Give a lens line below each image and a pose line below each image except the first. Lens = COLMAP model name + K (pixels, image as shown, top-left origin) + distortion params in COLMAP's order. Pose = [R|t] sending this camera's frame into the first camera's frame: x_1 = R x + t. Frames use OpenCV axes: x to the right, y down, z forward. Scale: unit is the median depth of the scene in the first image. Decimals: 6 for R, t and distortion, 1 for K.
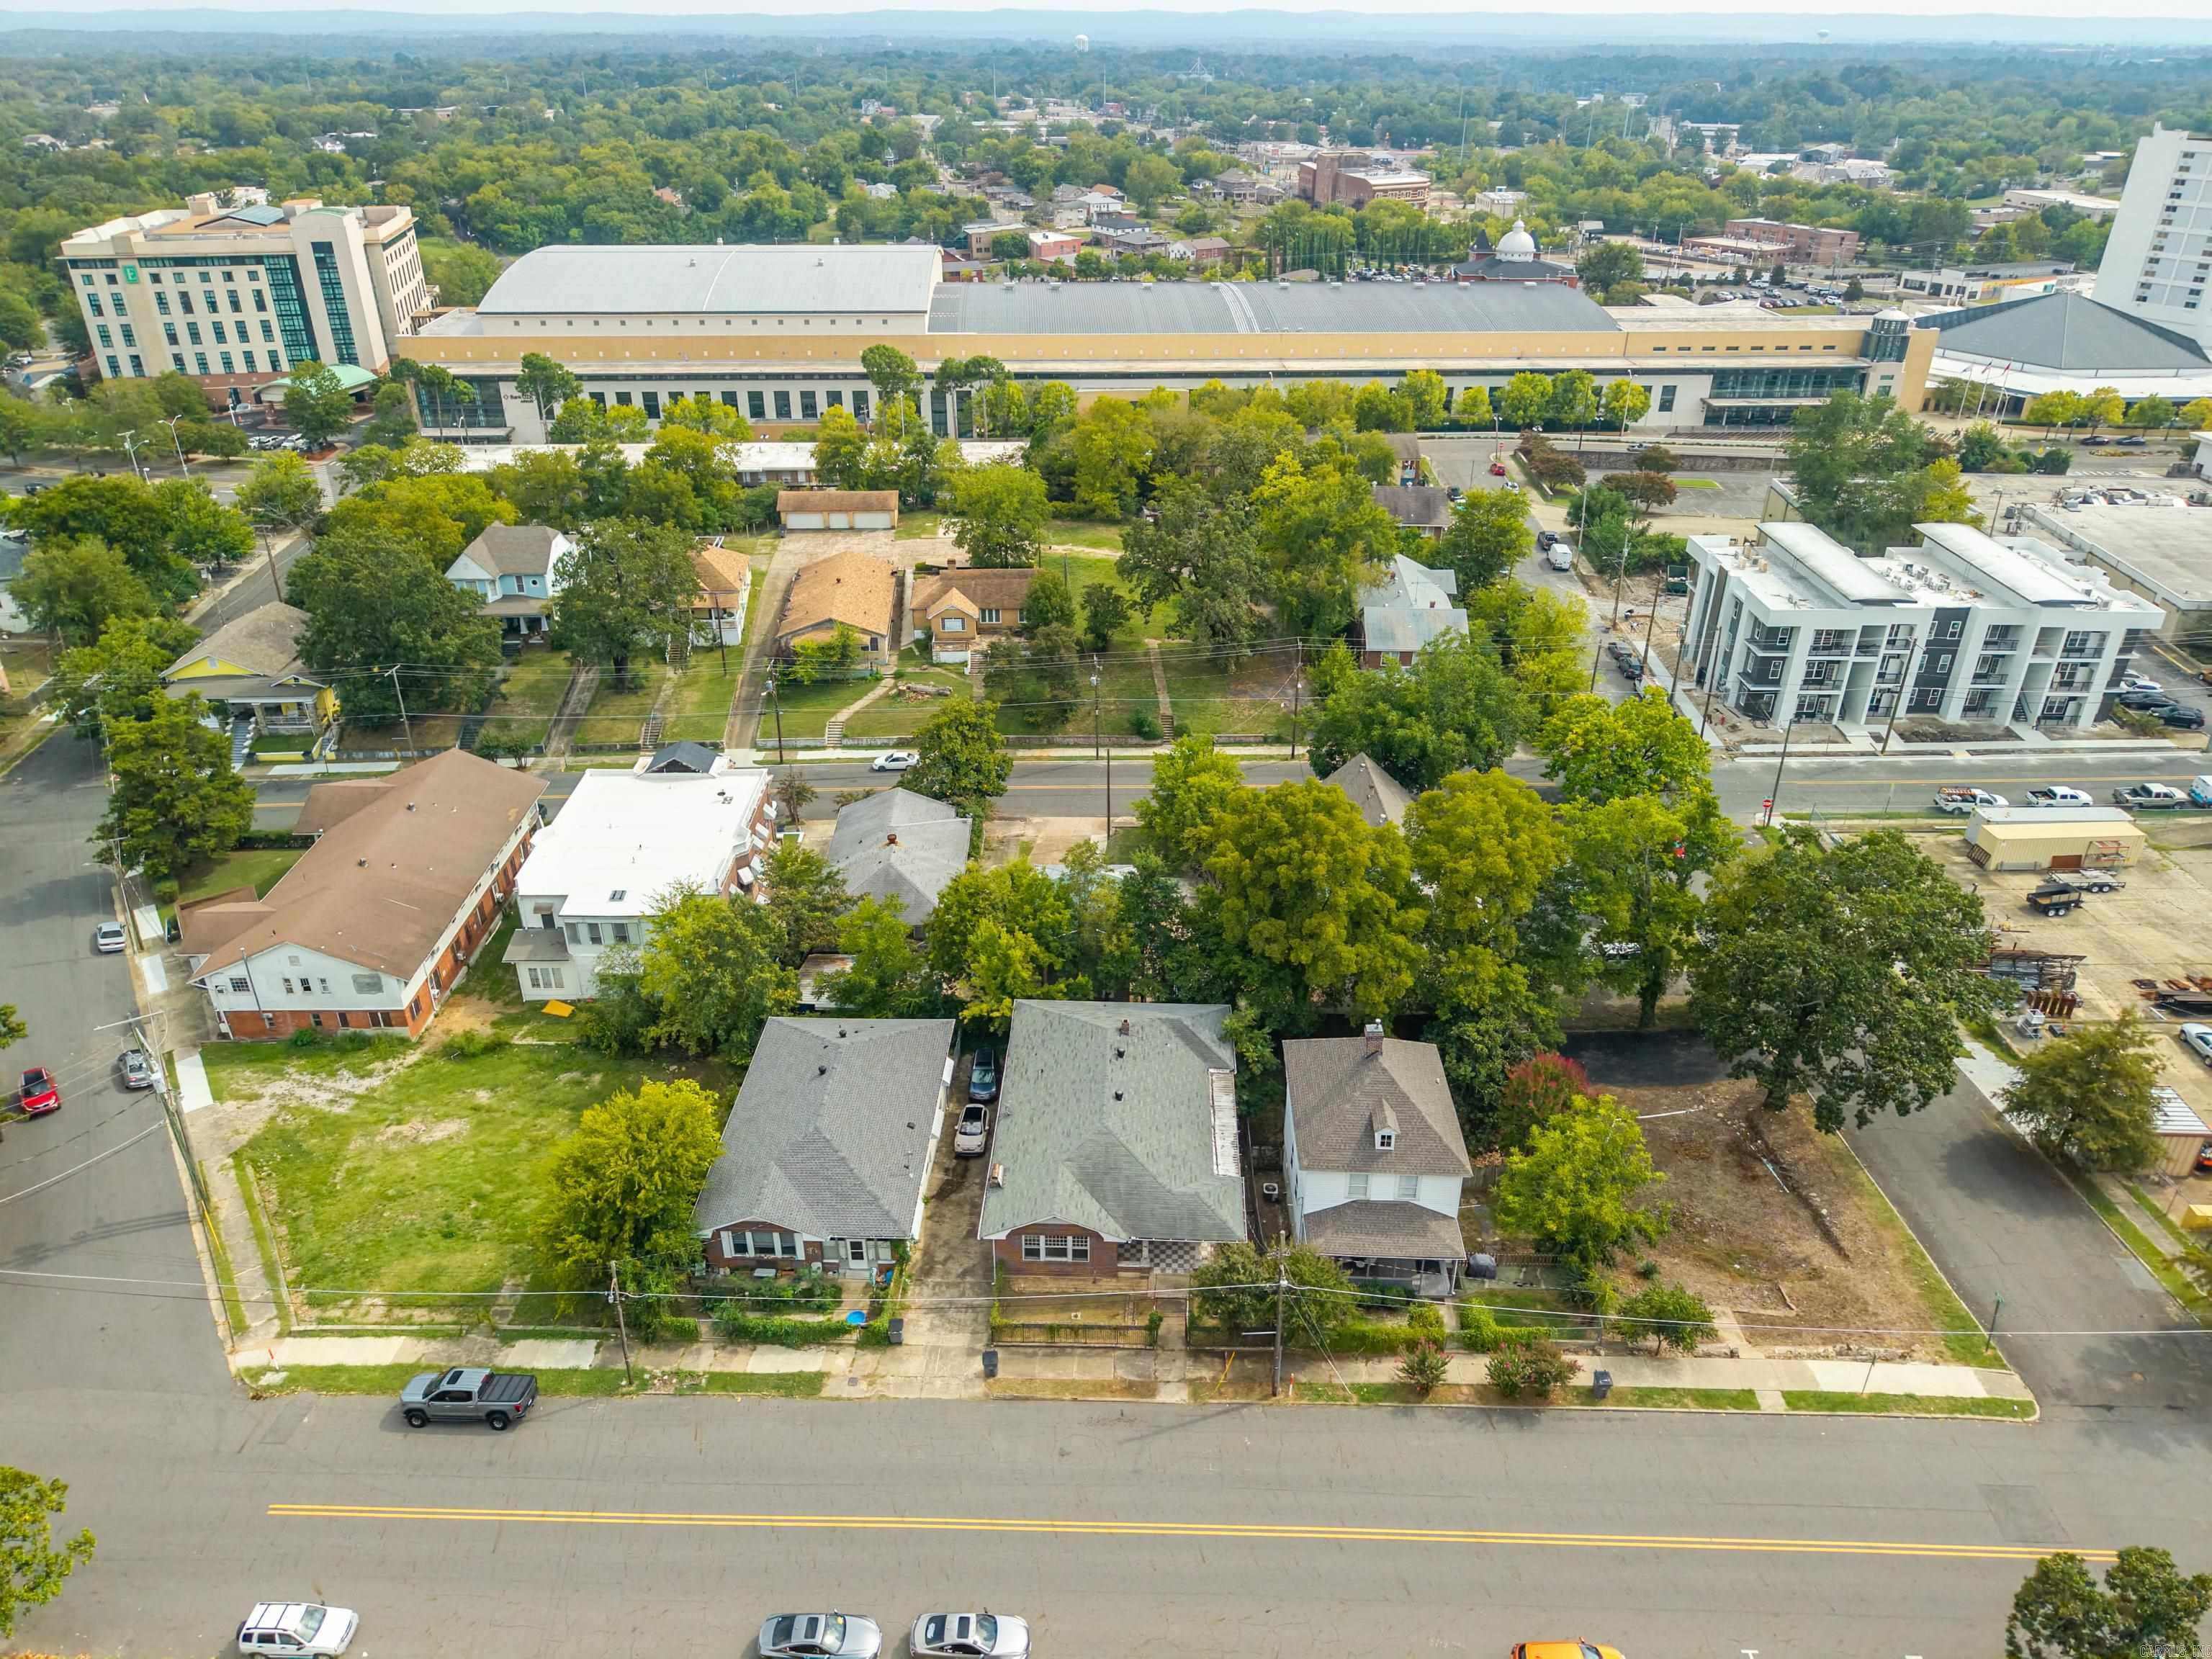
lens RADIAL K [[1511.7, 0, 1106.0], [0, 1511.7, 829.5], [0, 0, 1]] dist [0.016597, -0.000902]
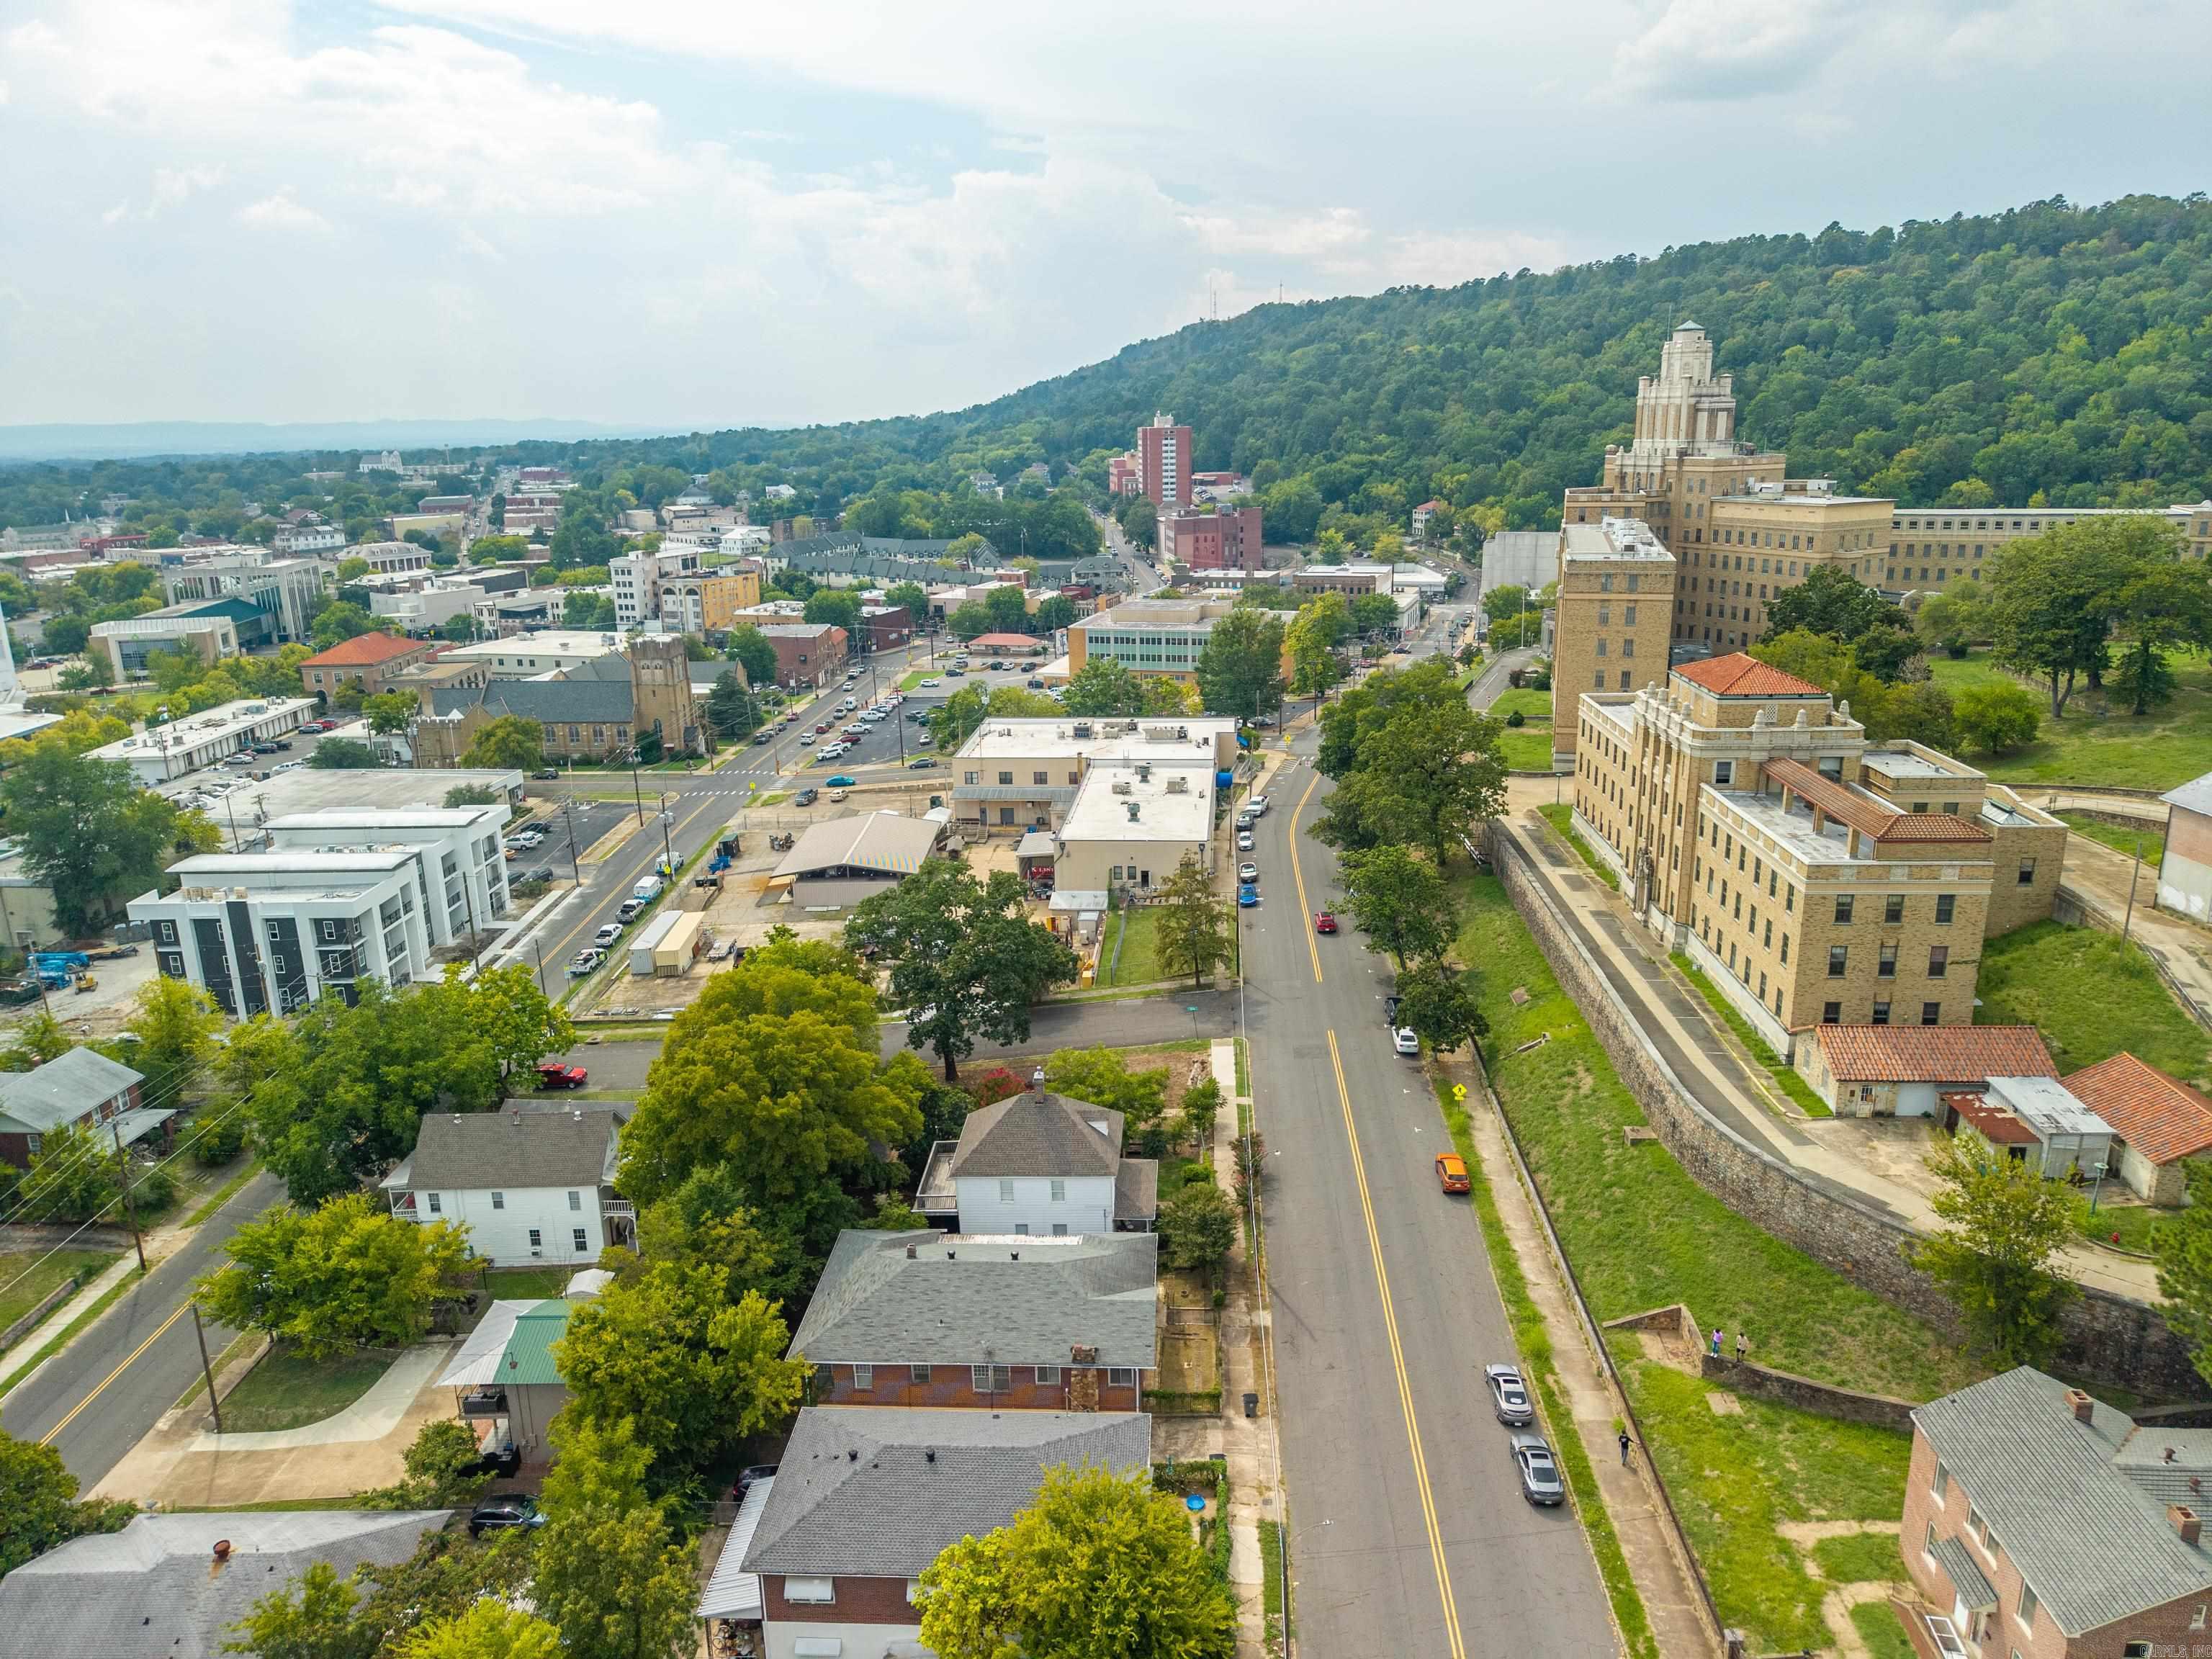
lens RADIAL K [[1511.7, 0, 1106.0], [0, 1511.7, 829.5], [0, 0, 1]] dist [0.016597, -0.000902]
pose [[0.000094, -0.267481, 0.963563, -0.559223], [0.491095, 0.839378, 0.232960, -0.175921], [-0.871106, 0.473179, 0.131437, 0.385545]]
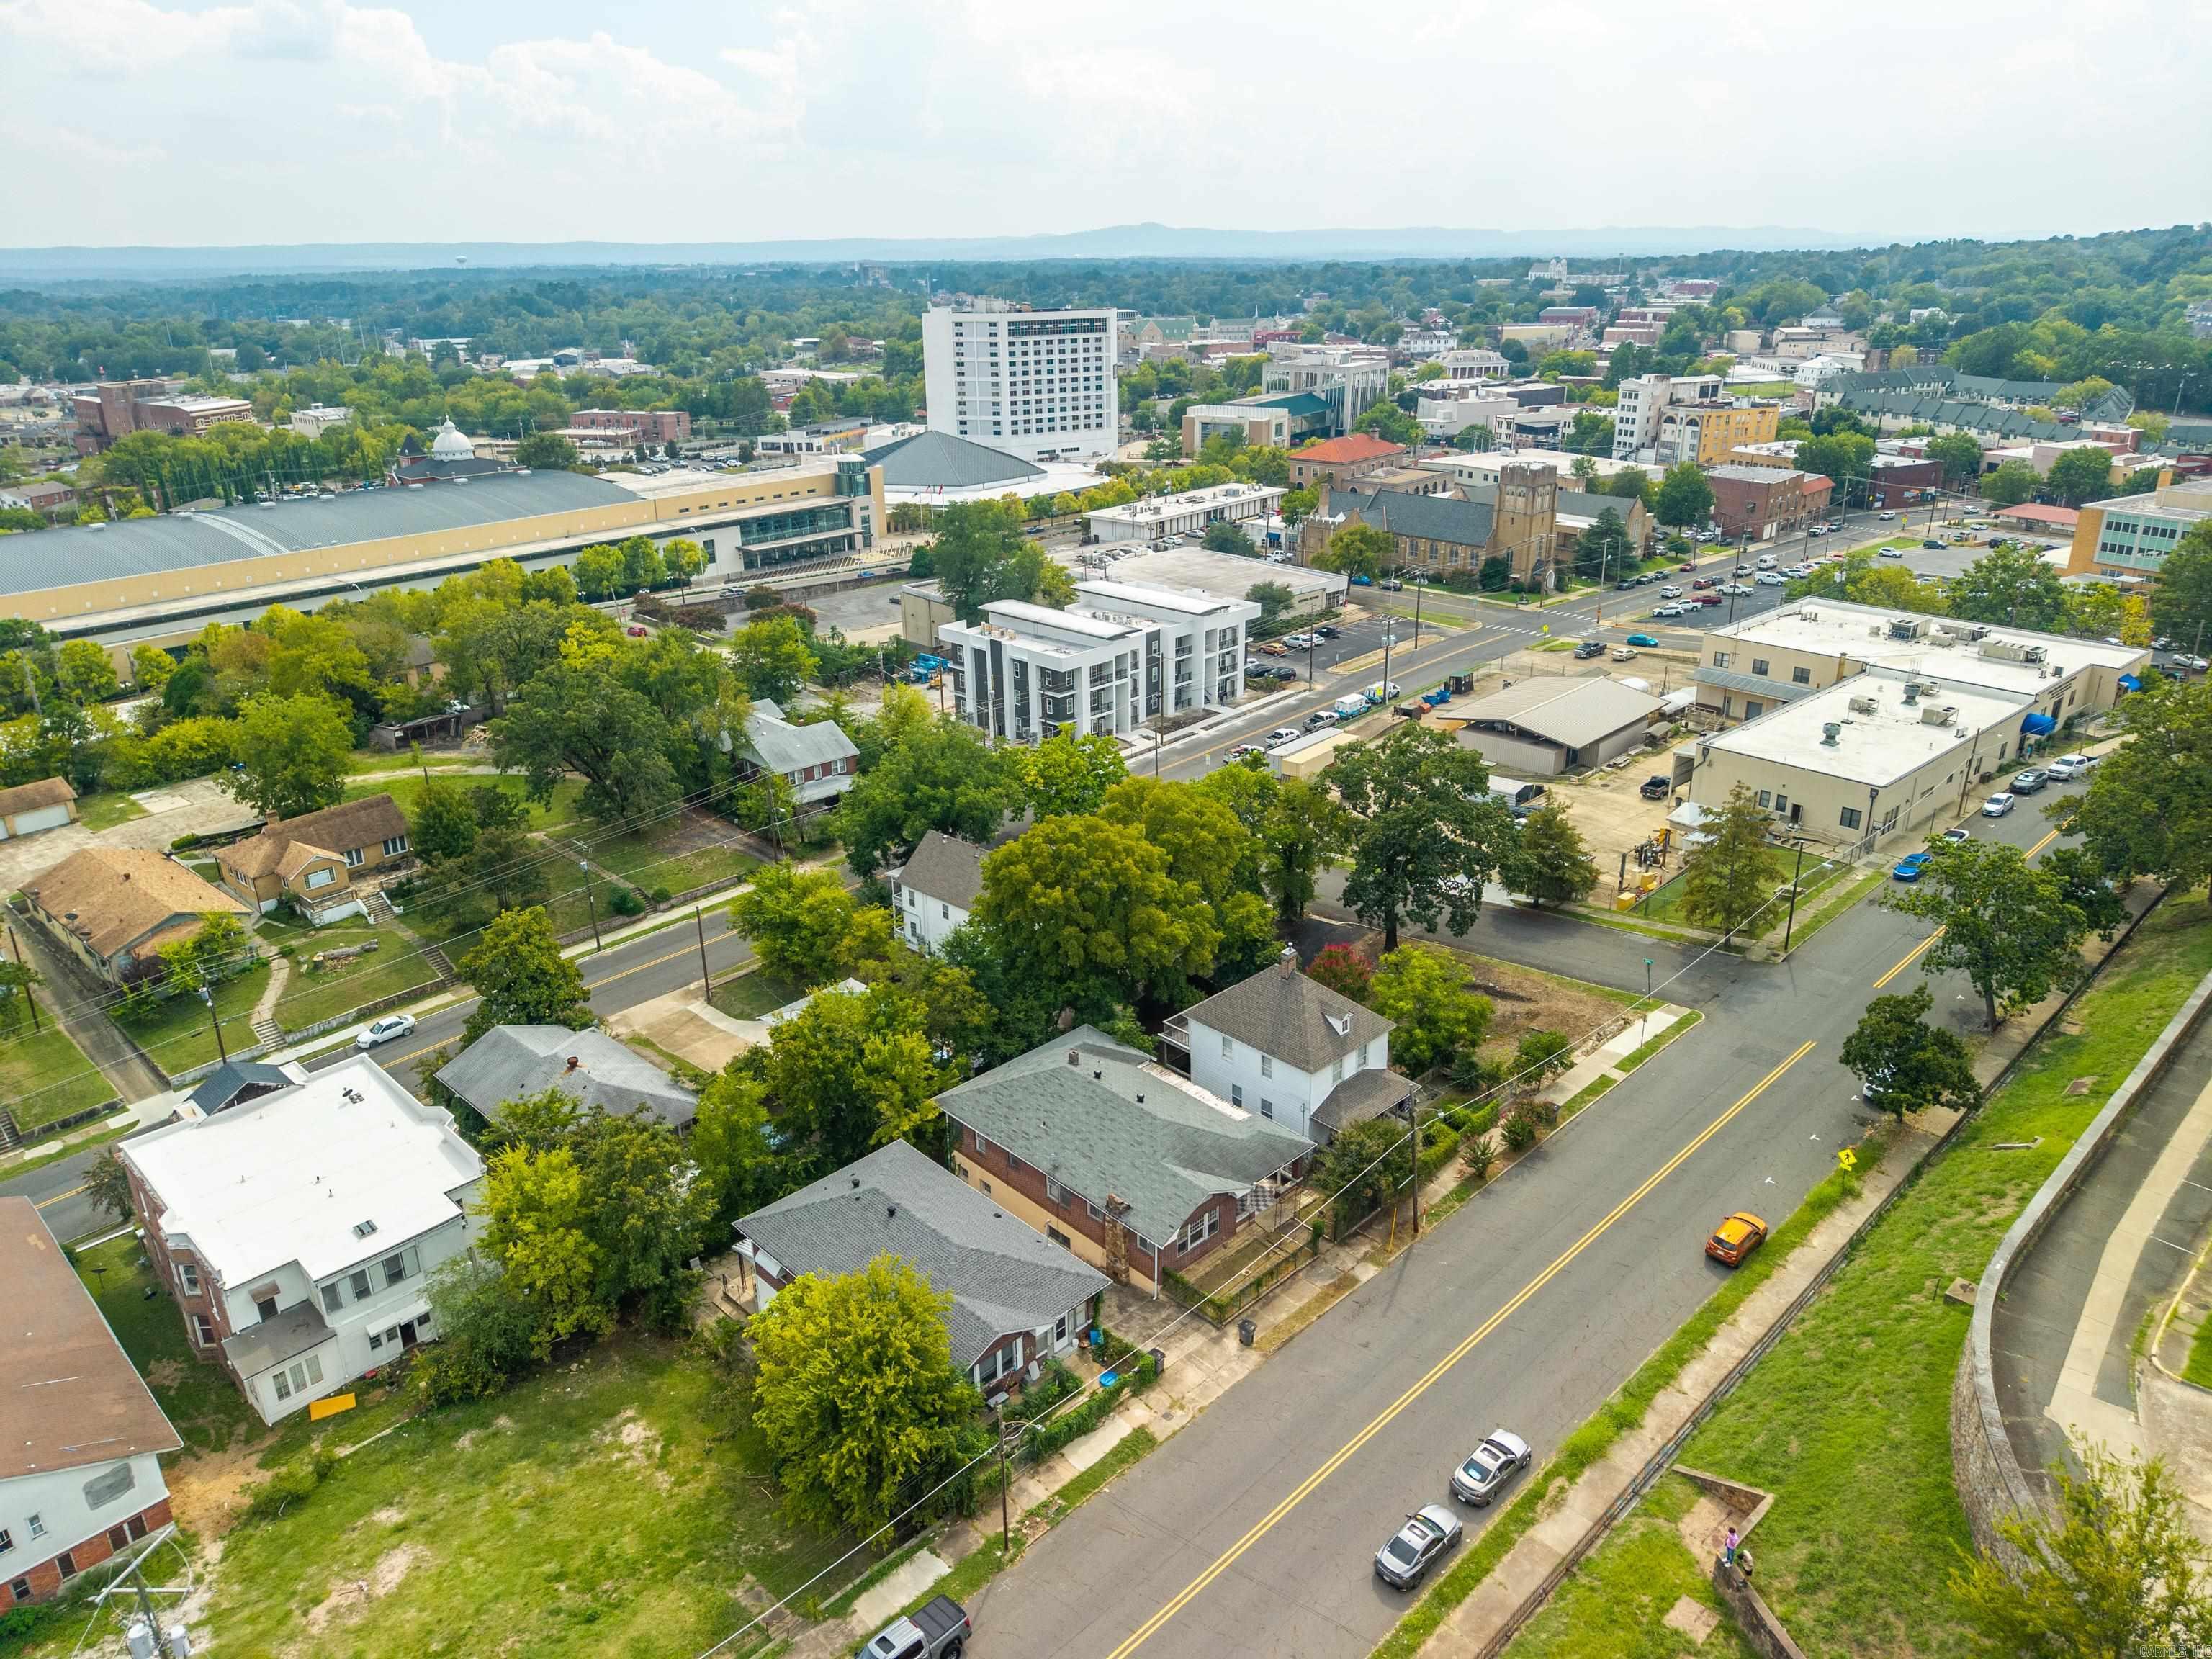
lens RADIAL K [[1518.8, 0, 1105.0], [0, 1518.8, 792.6], [0, 0, 1]] dist [0.023516, -0.000653]
pose [[0.687973, -0.256855, 0.678763, -0.415019], [0.354426, 0.935069, -0.005389, -0.021904], [-0.633306, 0.244278, 0.734338, 0.084984]]
